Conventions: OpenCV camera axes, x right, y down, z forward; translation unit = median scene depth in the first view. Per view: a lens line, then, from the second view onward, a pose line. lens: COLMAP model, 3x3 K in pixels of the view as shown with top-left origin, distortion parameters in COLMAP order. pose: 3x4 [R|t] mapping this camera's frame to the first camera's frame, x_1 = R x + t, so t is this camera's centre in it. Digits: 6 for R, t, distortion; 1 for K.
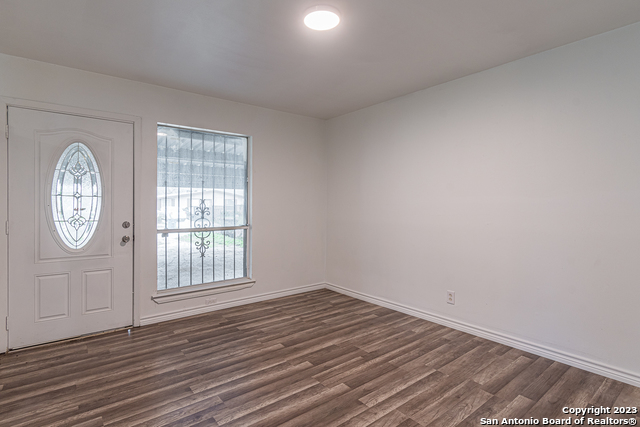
lens RADIAL K [[328.1, 0, 319.2], [0, 328.1, 207.7], [0, 0, 1]] dist [0.001332, -0.000333]
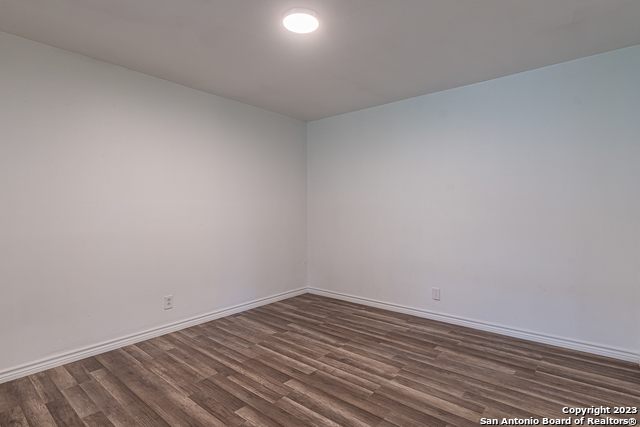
lens RADIAL K [[328.1, 0, 320.2], [0, 328.1, 213.8], [0, 0, 1]] dist [0.001332, -0.000333]
pose [[-0.203407, -0.018635, 0.978917, -0.834432], [0.013315, 0.999674, 0.021797, -0.008472], [-0.979004, 0.017468, -0.203092, 0.971936]]
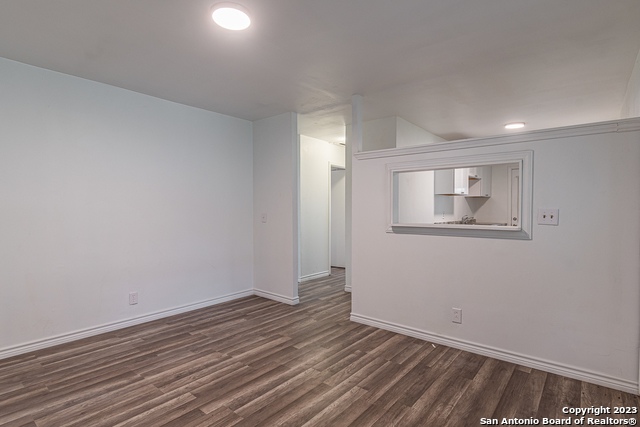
lens RADIAL K [[328.1, 0, 319.0], [0, 328.1, 214.3], [0, 0, 1]] dist [0.001332, -0.000333]
pose [[-0.977673, 0.000421, -0.210133, -0.033133], [-0.004777, 0.999695, 0.024227, -0.015055], [0.210079, 0.024690, -0.977373, 1.699207]]
